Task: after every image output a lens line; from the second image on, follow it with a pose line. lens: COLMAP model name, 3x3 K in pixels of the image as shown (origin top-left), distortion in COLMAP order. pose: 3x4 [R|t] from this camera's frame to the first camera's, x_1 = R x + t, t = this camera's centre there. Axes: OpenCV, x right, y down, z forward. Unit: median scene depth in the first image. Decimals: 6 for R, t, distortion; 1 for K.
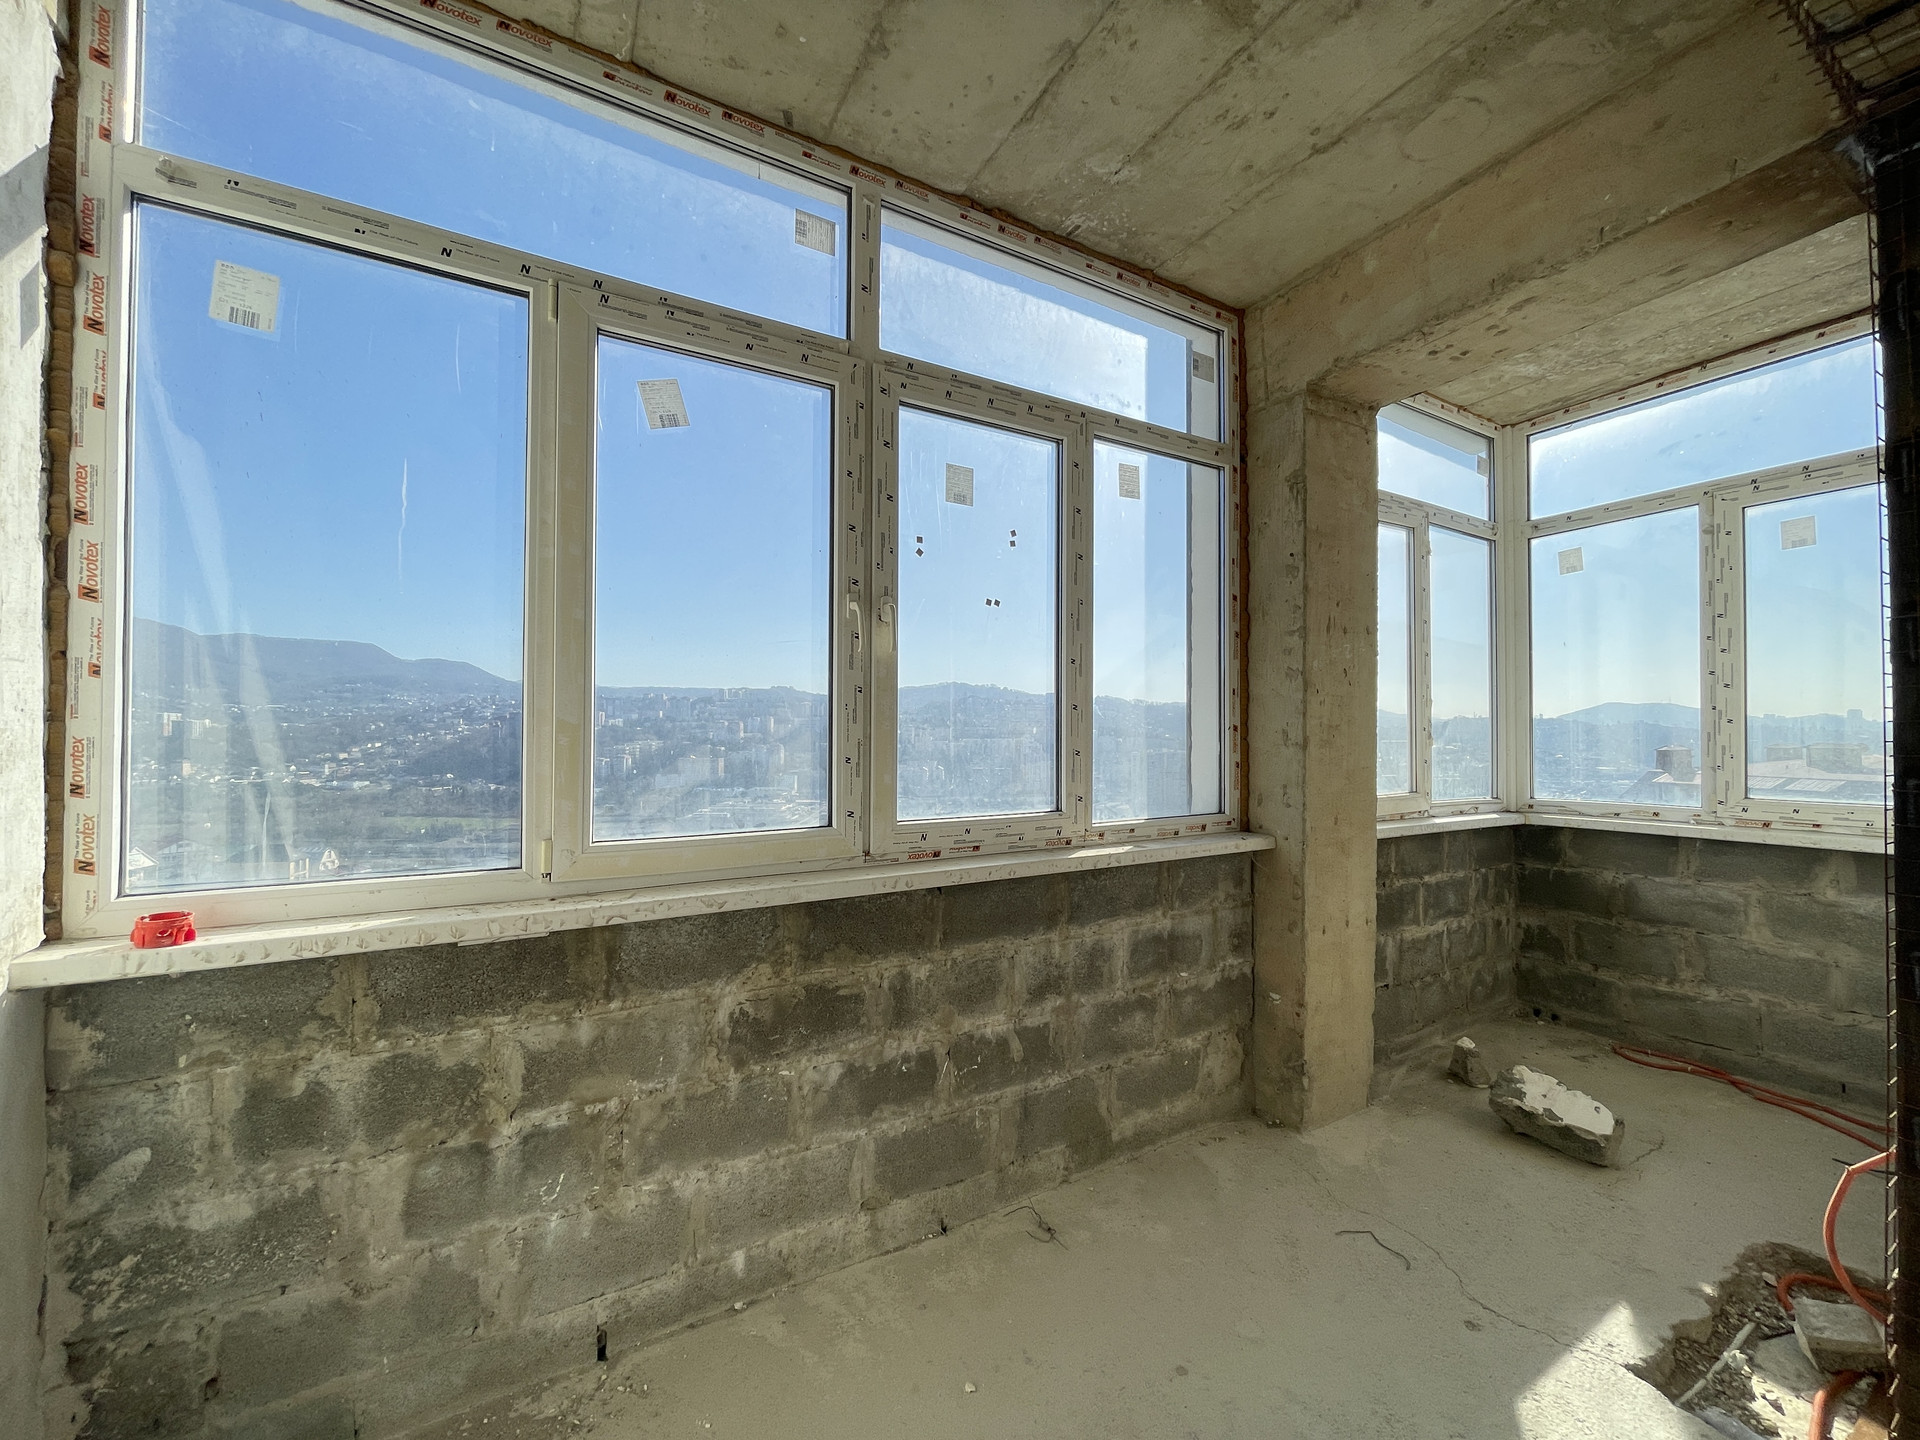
lens RADIAL K [[762.3, 0, 961.1], [0, 762.3, 724.4], [0, 0, 1]] dist [0.001622, -0.003366]
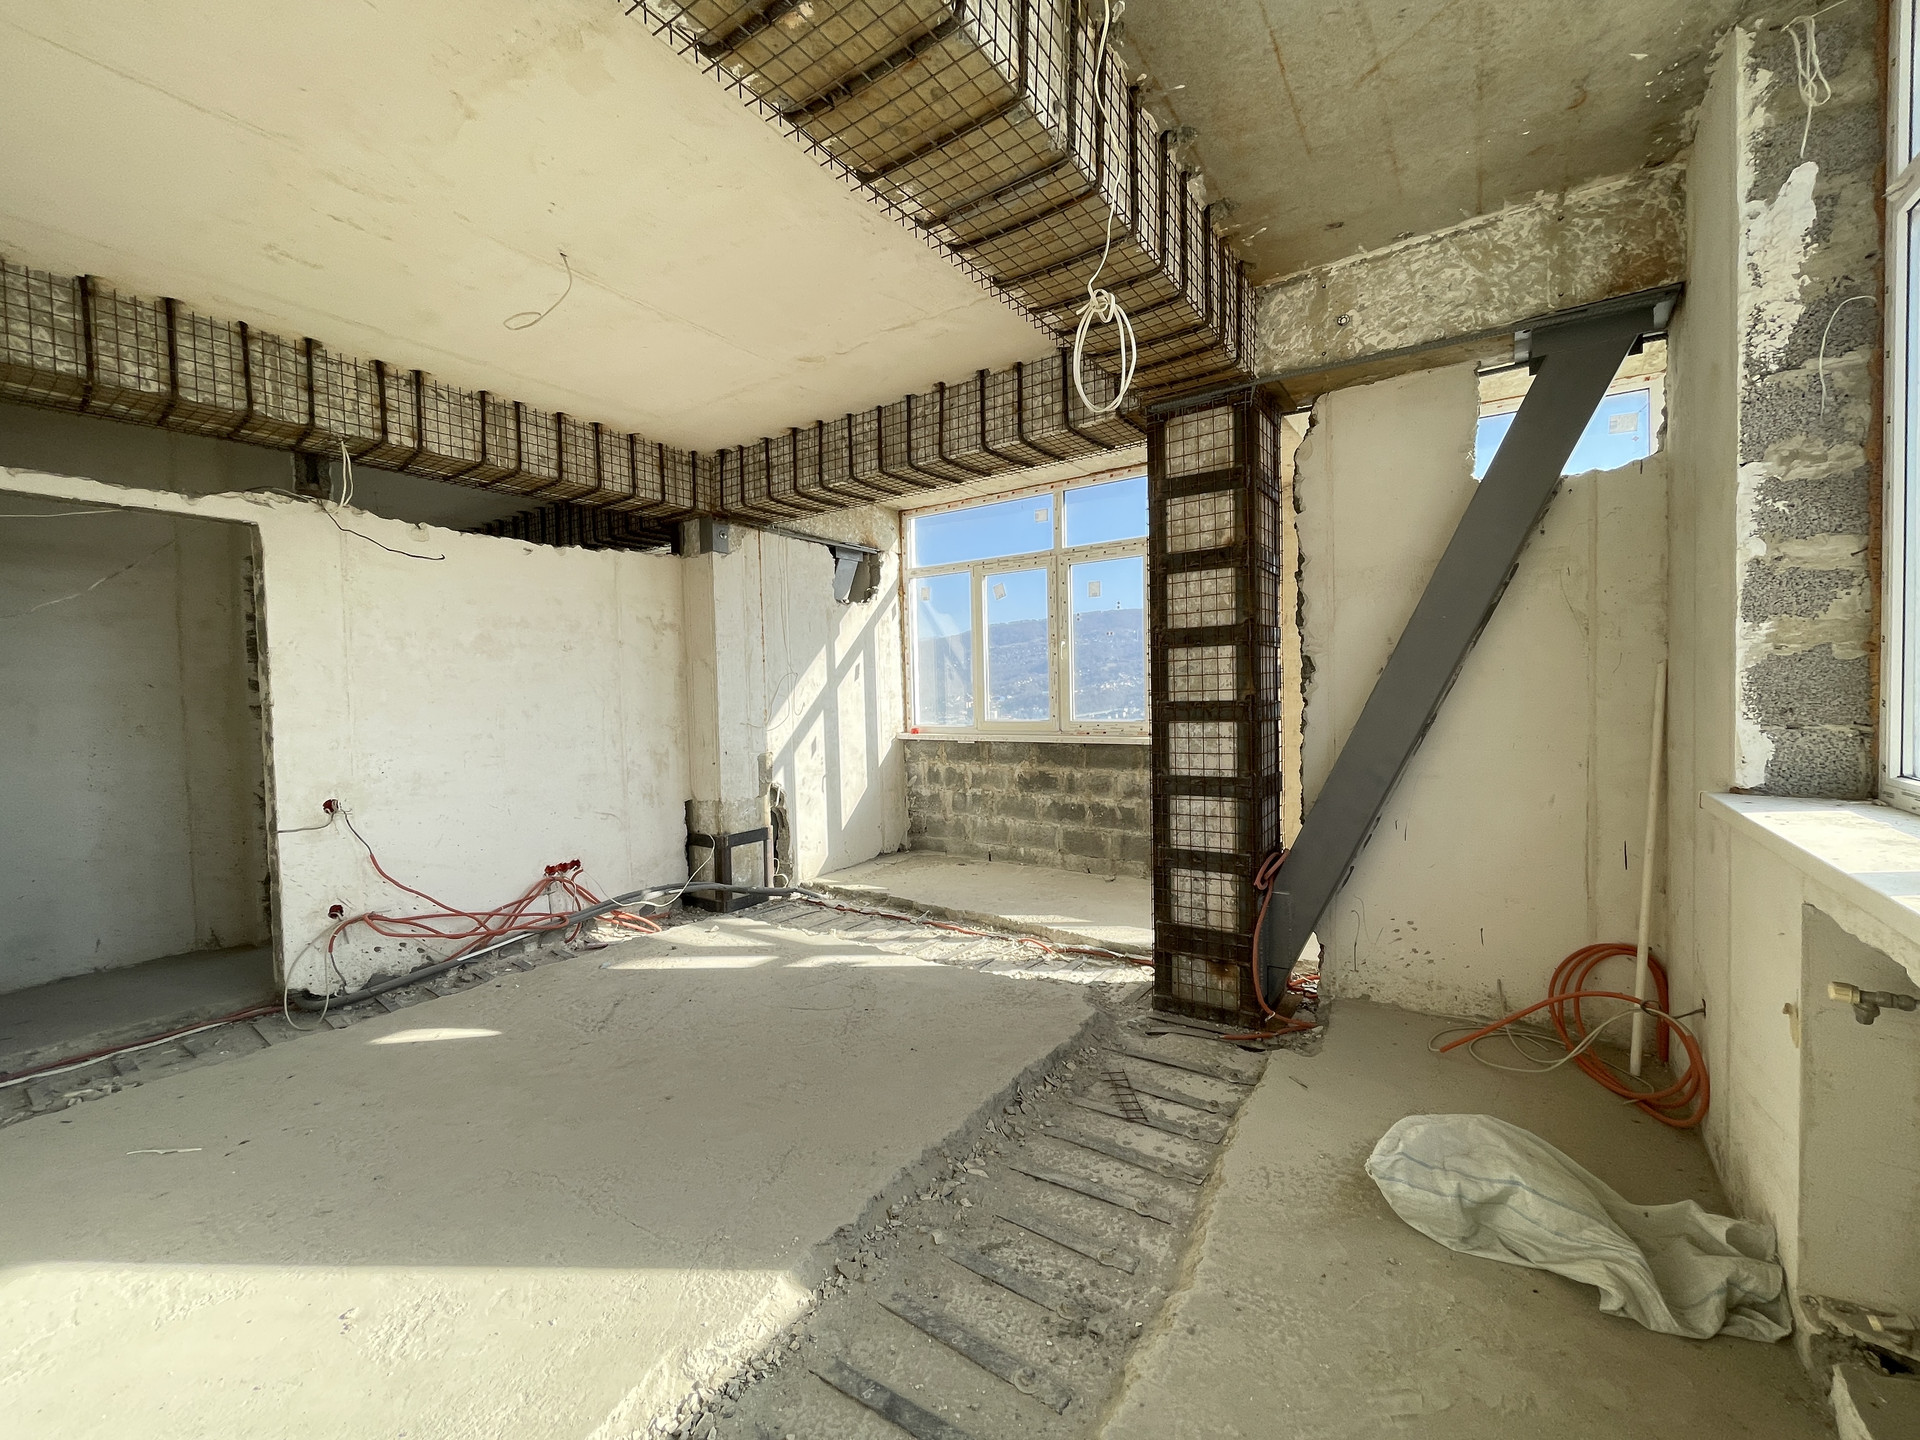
lens RADIAL K [[762.3, 0, 944.9], [0, 762.3, 719.7], [0, 0, 1]] dist [0.001622, -0.003366]
pose [[0.424694, 0.022840, -0.905049, 2.026731], [0.029958, 0.998780, 0.039264, 0.005728], [0.904841, -0.043789, 0.423491, -0.529864]]
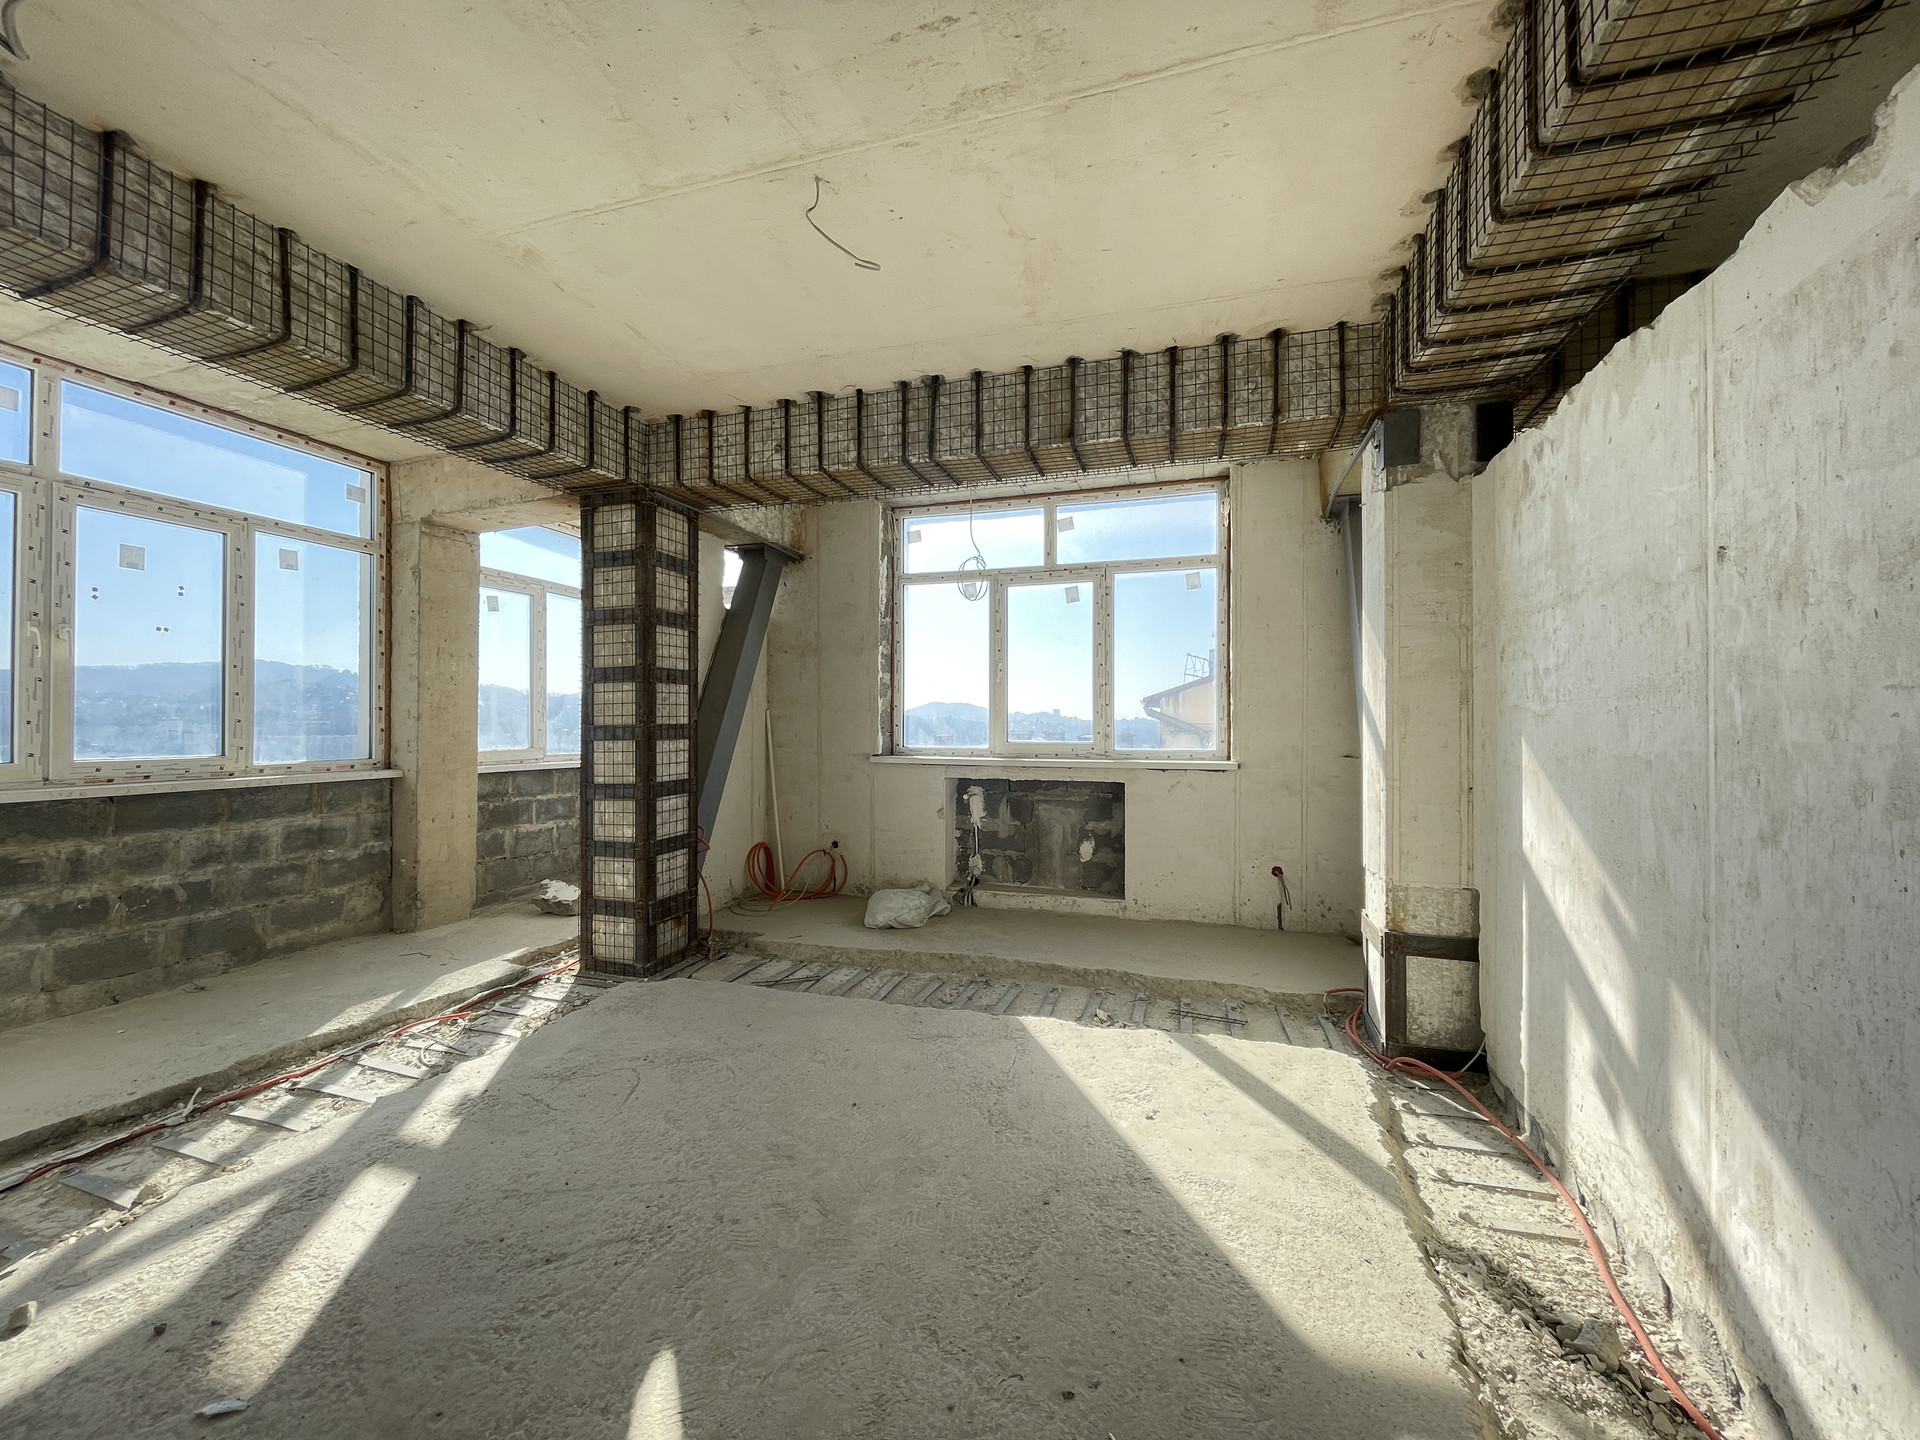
lens RADIAL K [[762.3, 0, 950.1], [0, 762.3, 722.4], [0, 0, 1]] dist [0.001622, -0.003366]
pose [[0.751944, 0.001805, 0.659224, 0.238425], [-0.007188, 0.999959, 0.005461, 0.021233], [-0.659188, -0.008845, 0.751926, -1.370685]]
